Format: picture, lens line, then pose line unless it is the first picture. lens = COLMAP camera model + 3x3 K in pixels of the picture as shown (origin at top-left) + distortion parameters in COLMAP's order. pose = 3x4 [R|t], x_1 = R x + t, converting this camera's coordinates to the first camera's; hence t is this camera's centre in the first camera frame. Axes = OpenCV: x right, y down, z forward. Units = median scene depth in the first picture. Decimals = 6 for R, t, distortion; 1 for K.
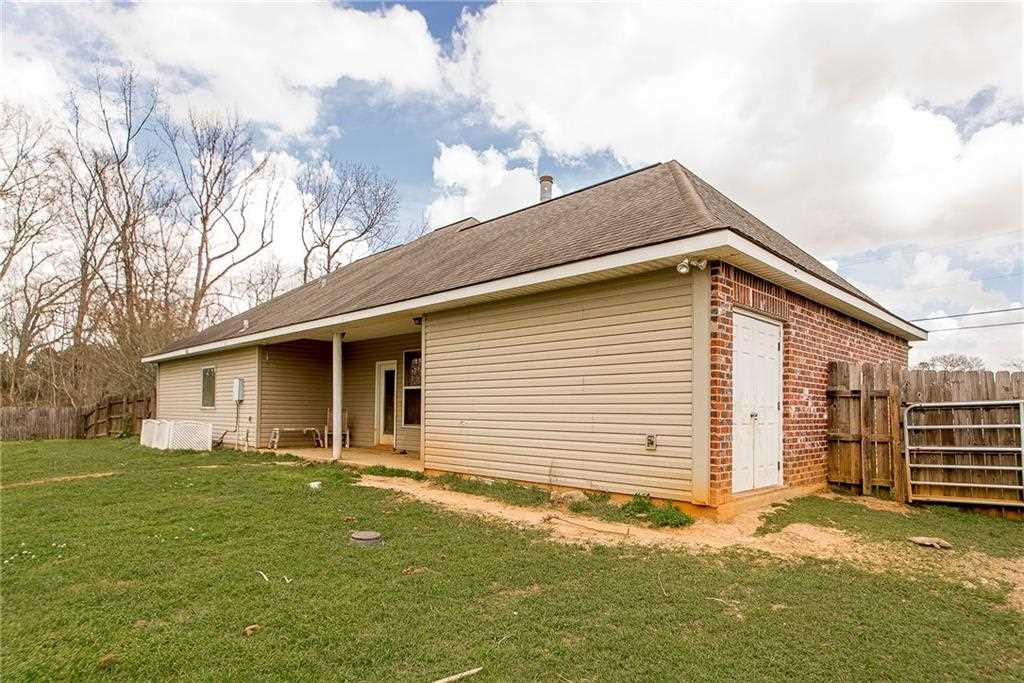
lens RADIAL K [[581.6, 0, 509.6], [0, 581.6, 386.0], [0, 0, 1]] dist [0.001981, 0.000317]
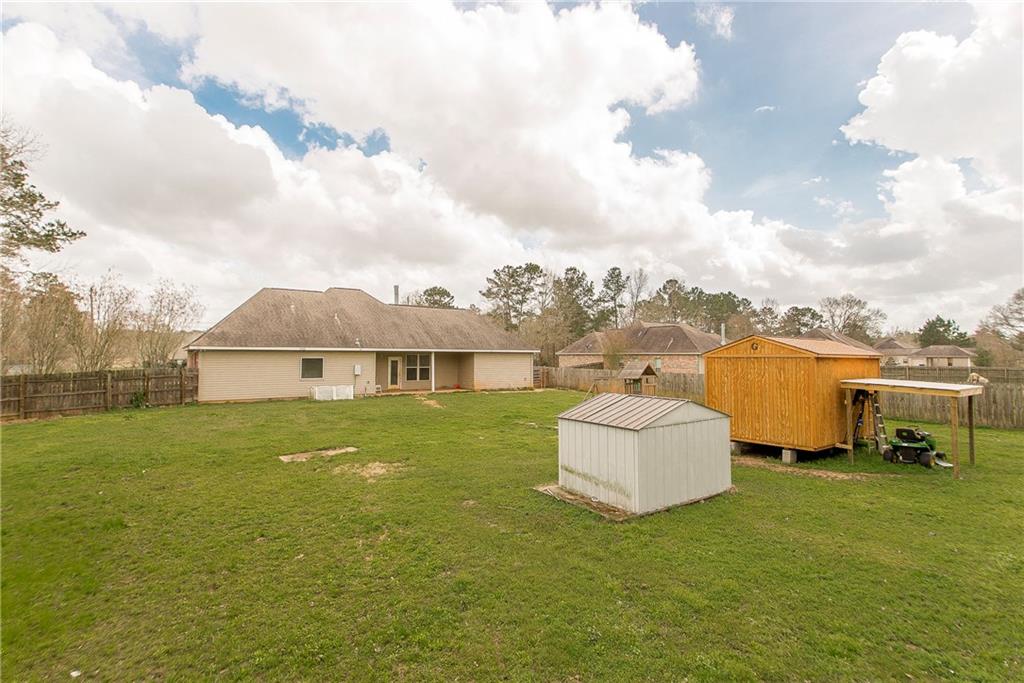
lens RADIAL K [[482.0, 0, 492.5], [0, 482.0, 340.9], [0, 0, 1]] dist [0.001218, -0.005709]
pose [[0.206303, 0.019748, 0.978289, -4.047791], [-0.044845, 0.998937, -0.010708, -0.201805], [-0.977460, -0.041662, 0.206969, 0.207505]]
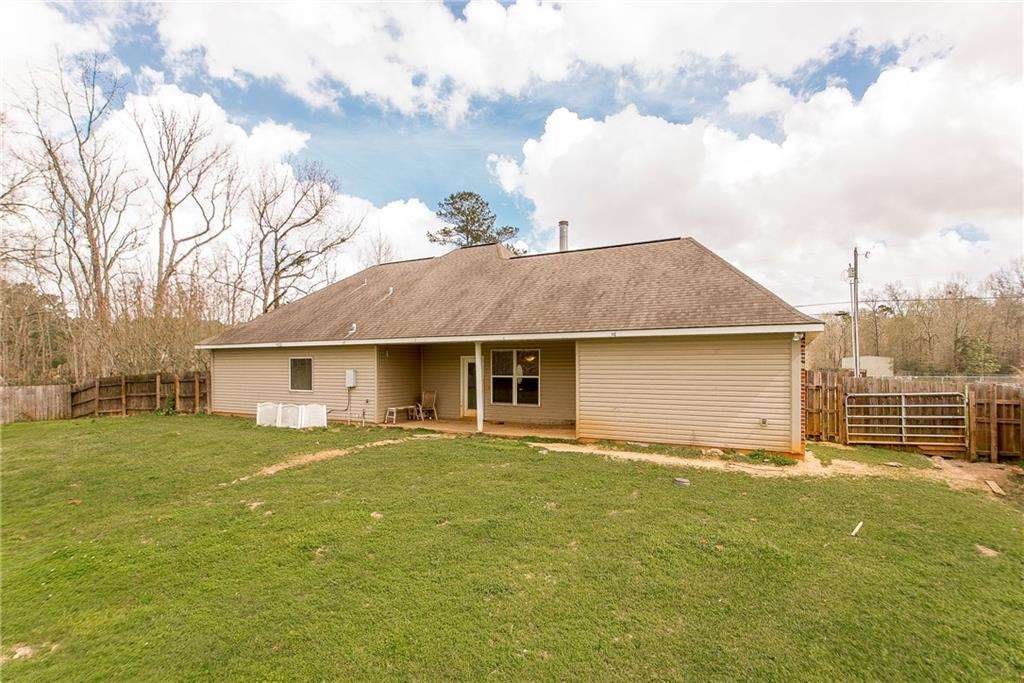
lens RADIAL K [[512.4, 0, 501.0], [0, 512.4, 351.5], [0, 0, 1]] dist [0.003843, 0.000257]
pose [[0.962711, -0.006156, 0.270461, -0.841208], [0.000972, 0.999813, 0.019297, -0.137311], [-0.270529, -0.018315, 0.962538, -0.322326]]
